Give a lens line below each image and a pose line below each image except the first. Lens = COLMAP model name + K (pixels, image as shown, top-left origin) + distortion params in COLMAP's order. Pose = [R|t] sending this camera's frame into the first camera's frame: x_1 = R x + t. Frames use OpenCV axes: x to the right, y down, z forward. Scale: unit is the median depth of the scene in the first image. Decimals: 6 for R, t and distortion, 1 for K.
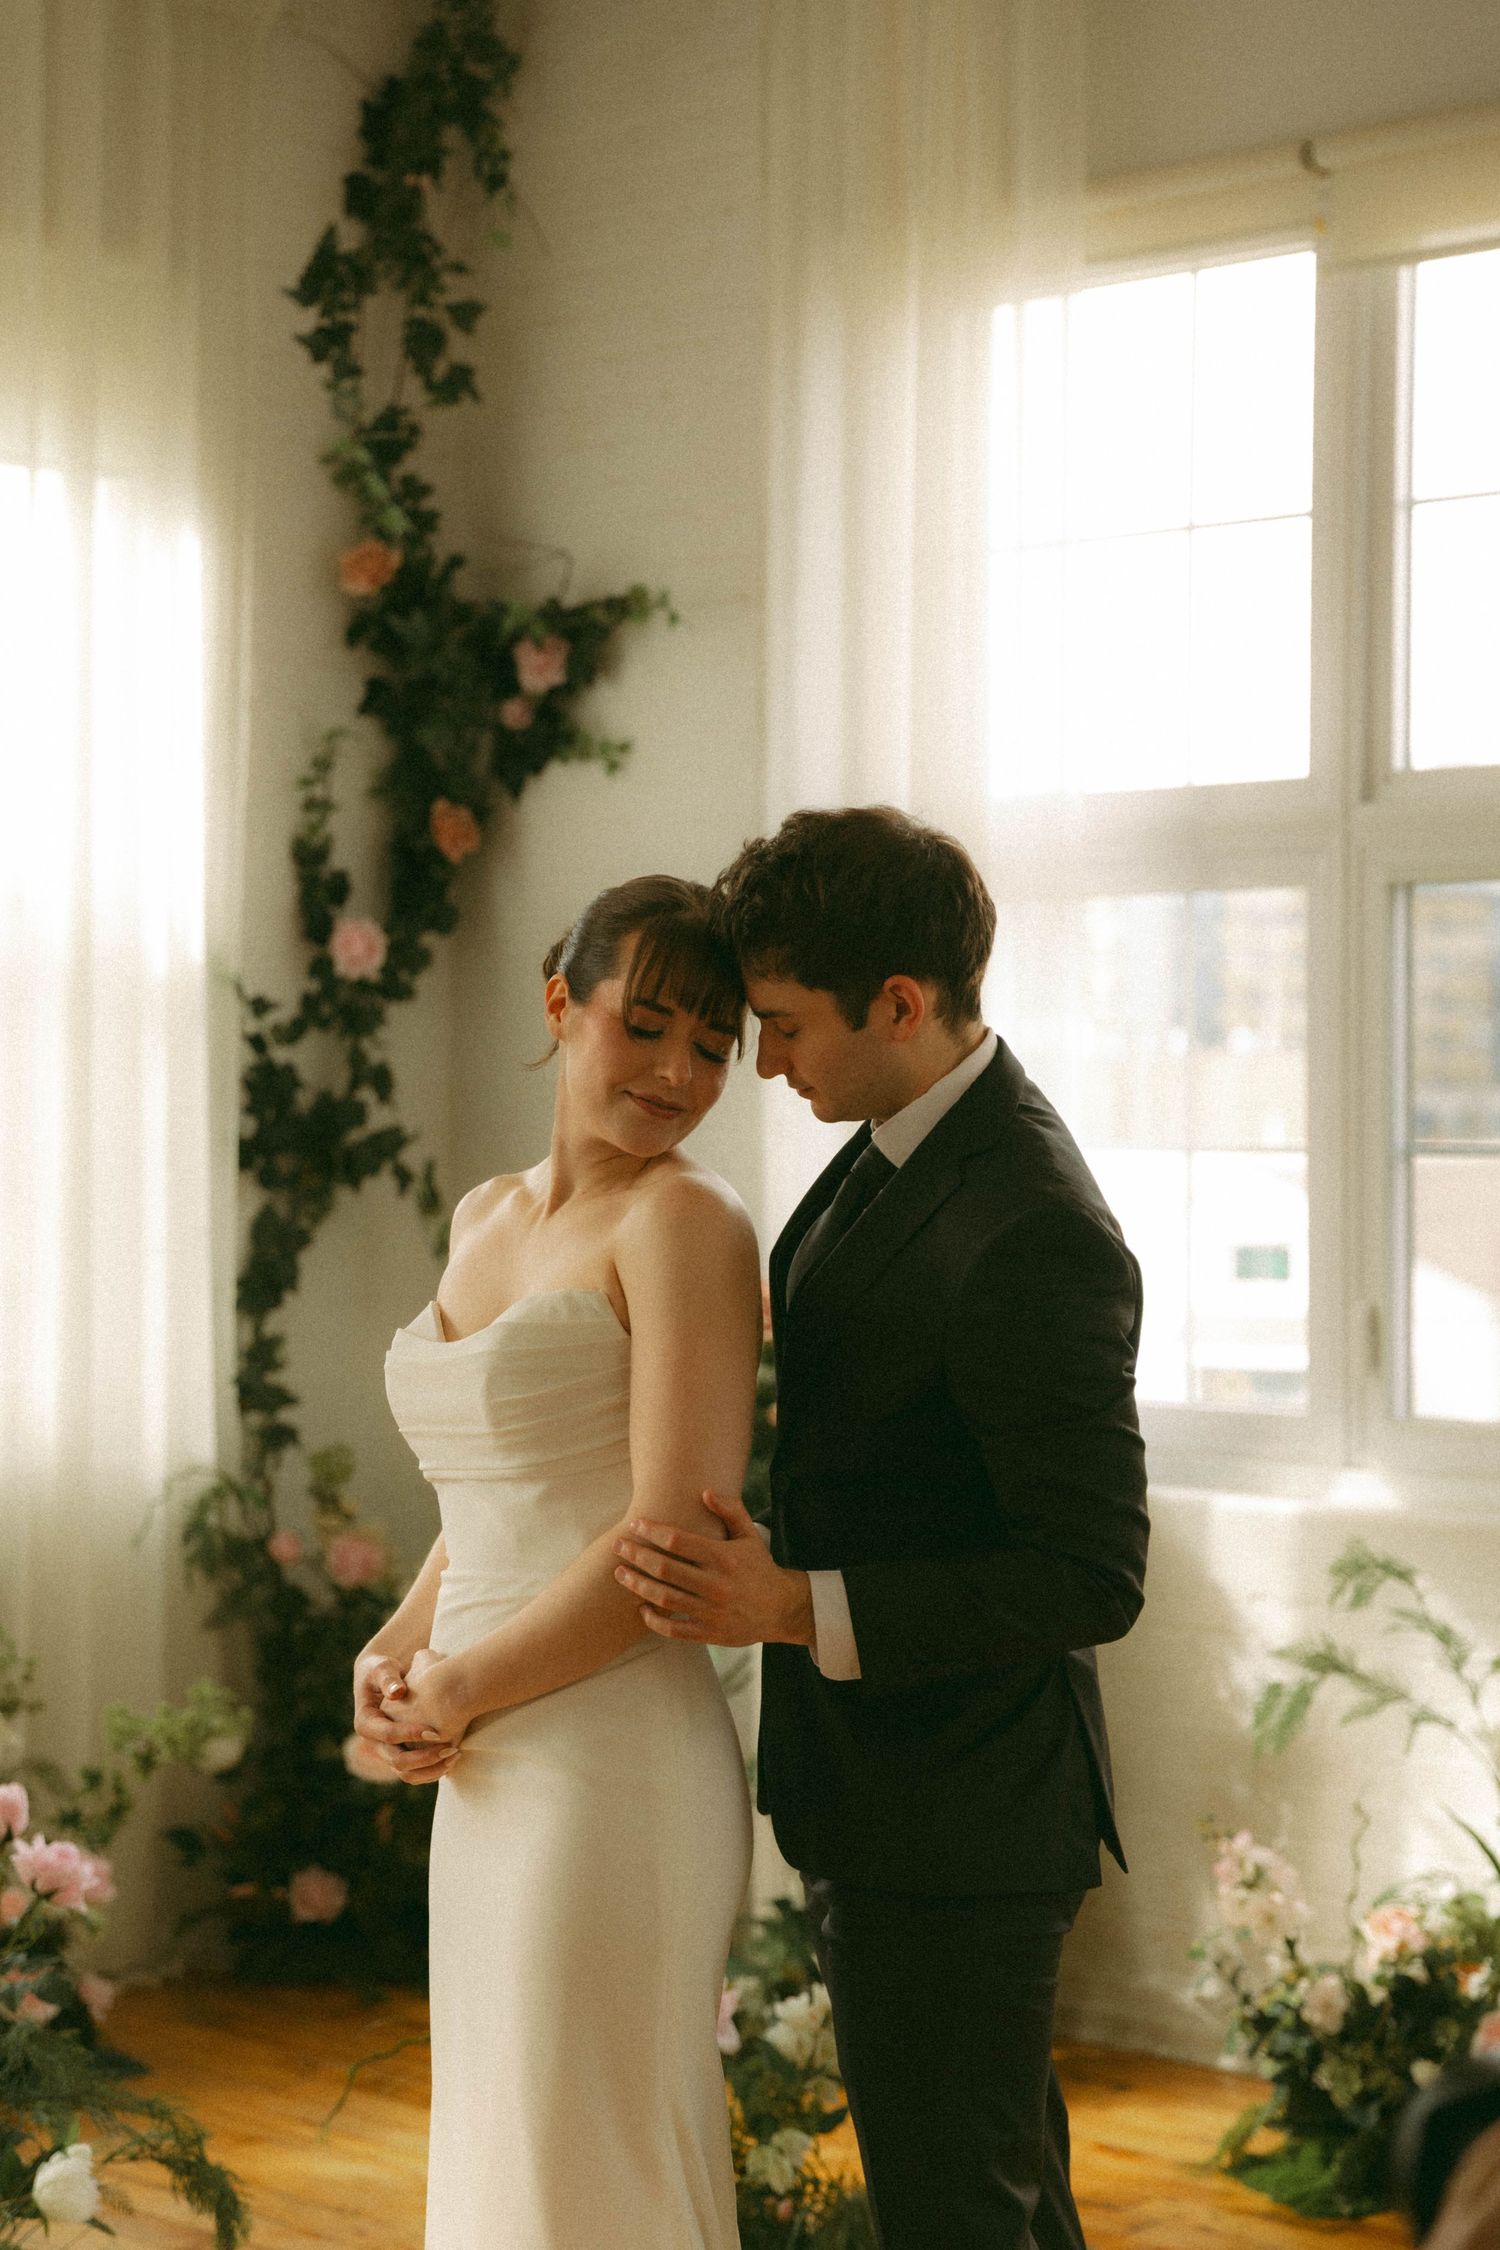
lens RADIAL K [[4234.8, 0, 677.0], [0, 4234.8, 1199.4], [0, 0, 1]] dist [0.004493, 0.000000]
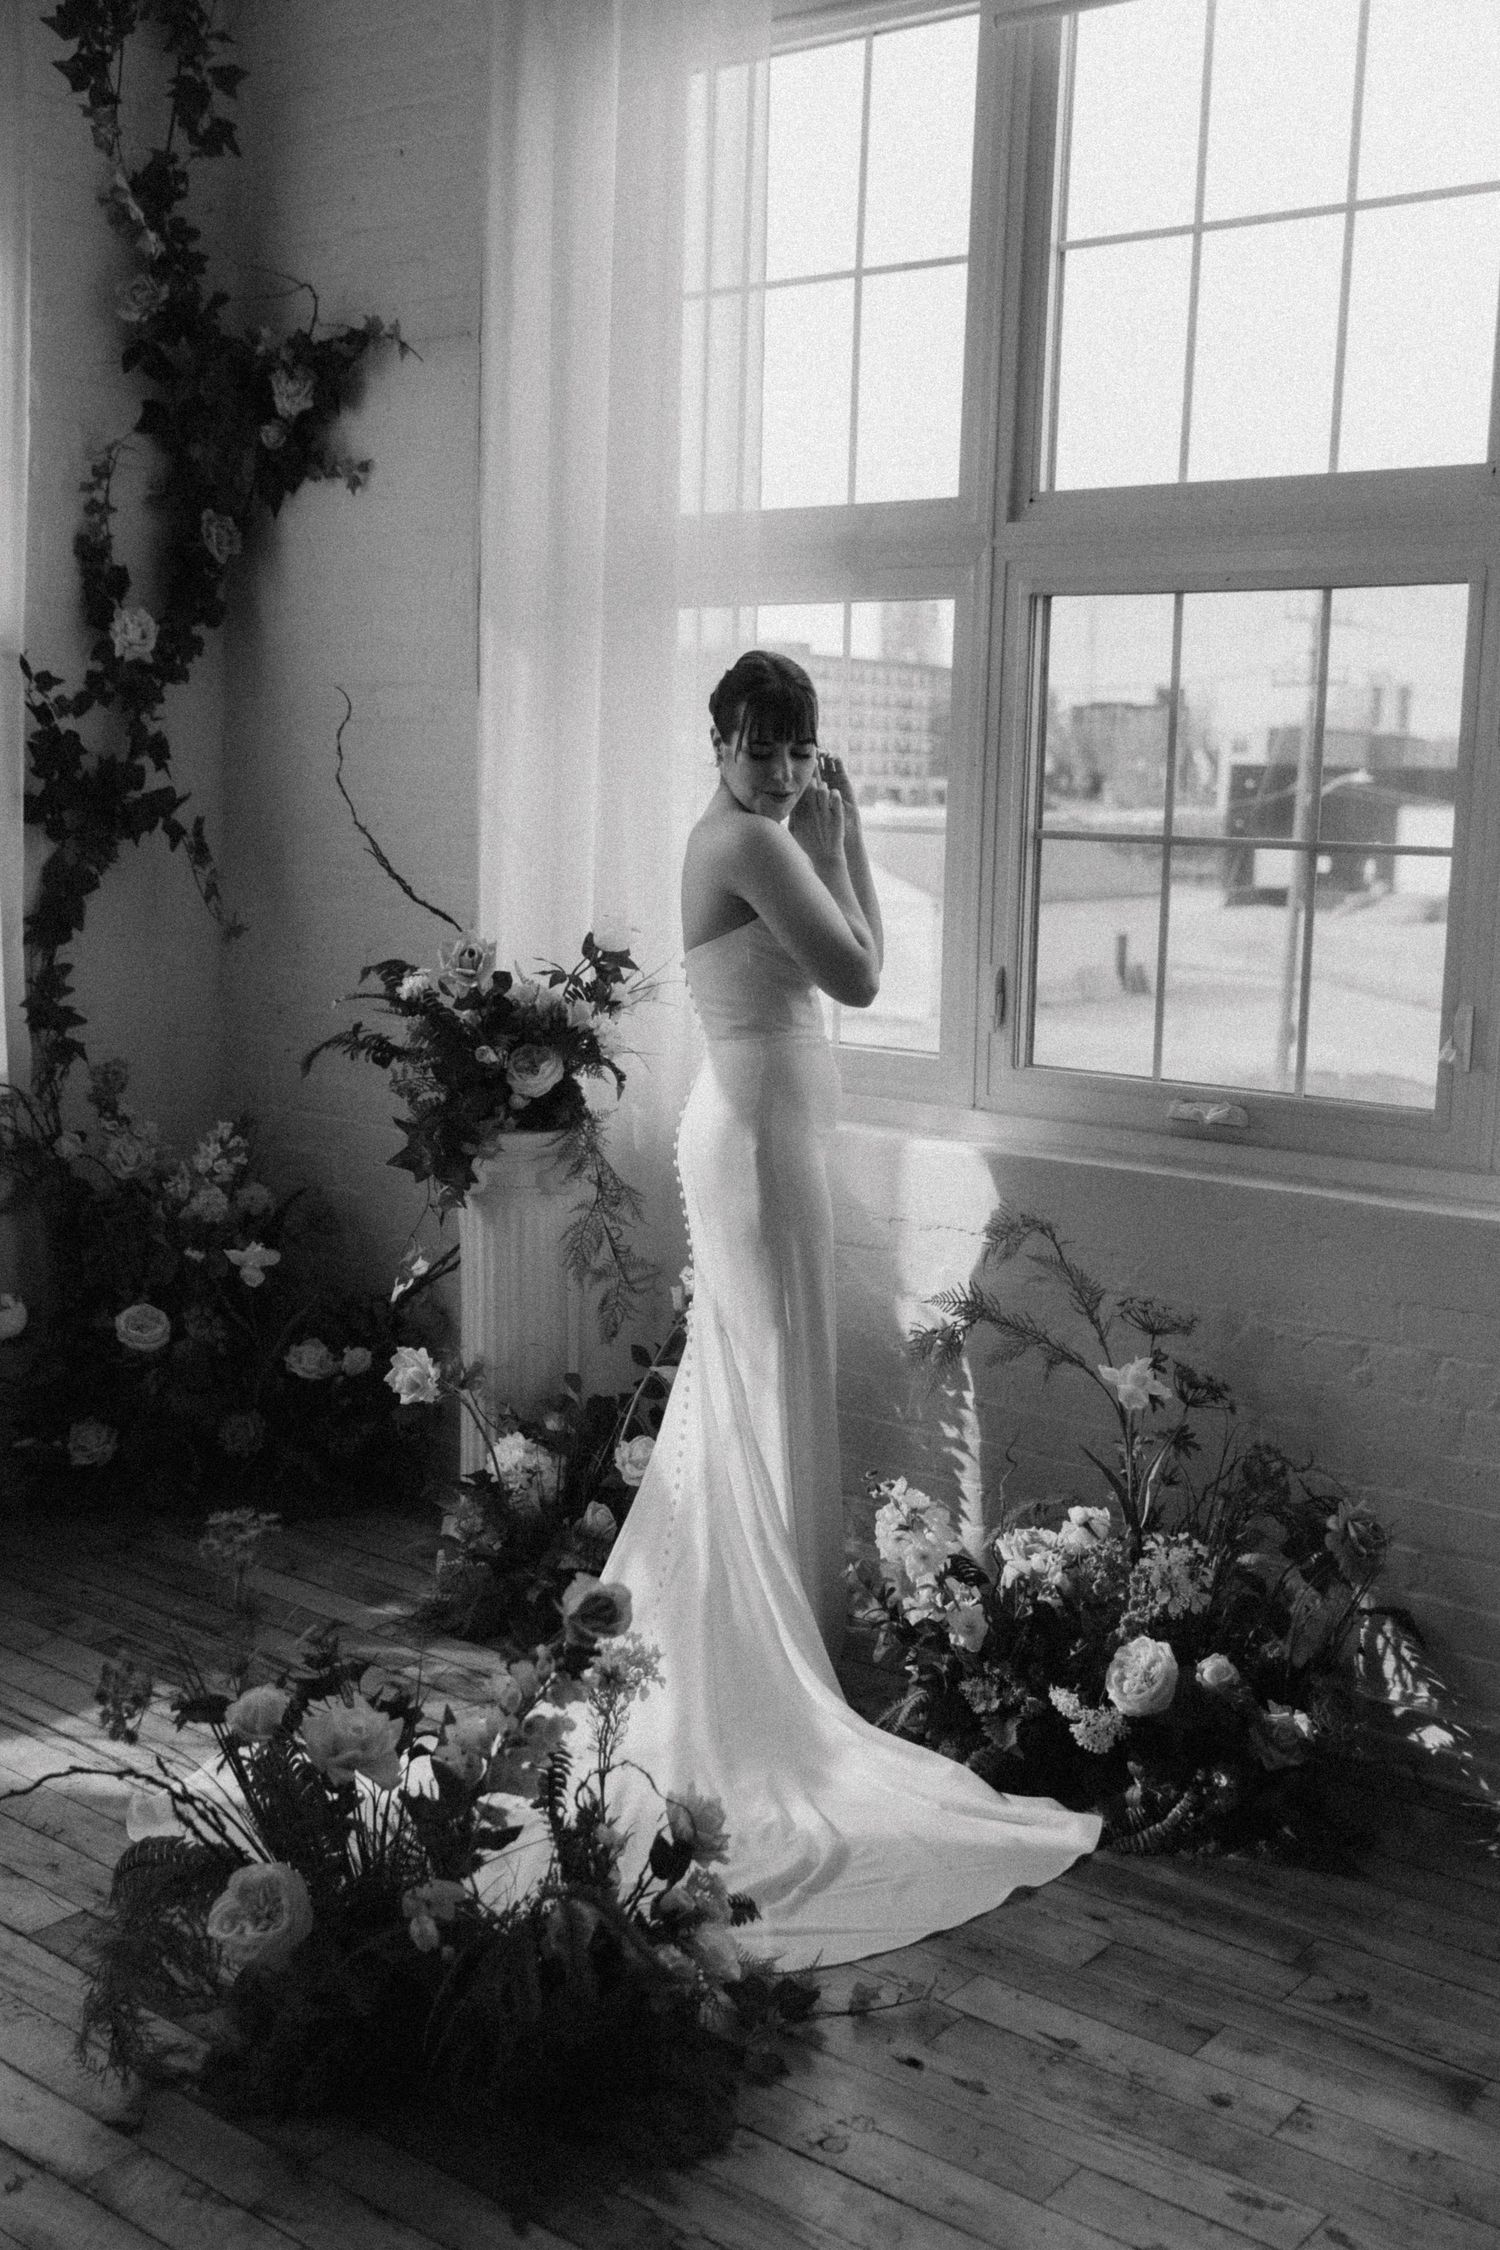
lens RADIAL K [[2335.4, 0, 746.7], [0, 2335.4, 1115.4], [0, 0, 1]] dist [0.004337, 0.000000]
pose [[0.993279, 0.008926, 0.115403, 0.019649], [-0.022905, 0.992464, 0.120379, -0.009029], [-0.113459, -0.122213, 0.985997, 0.330682]]
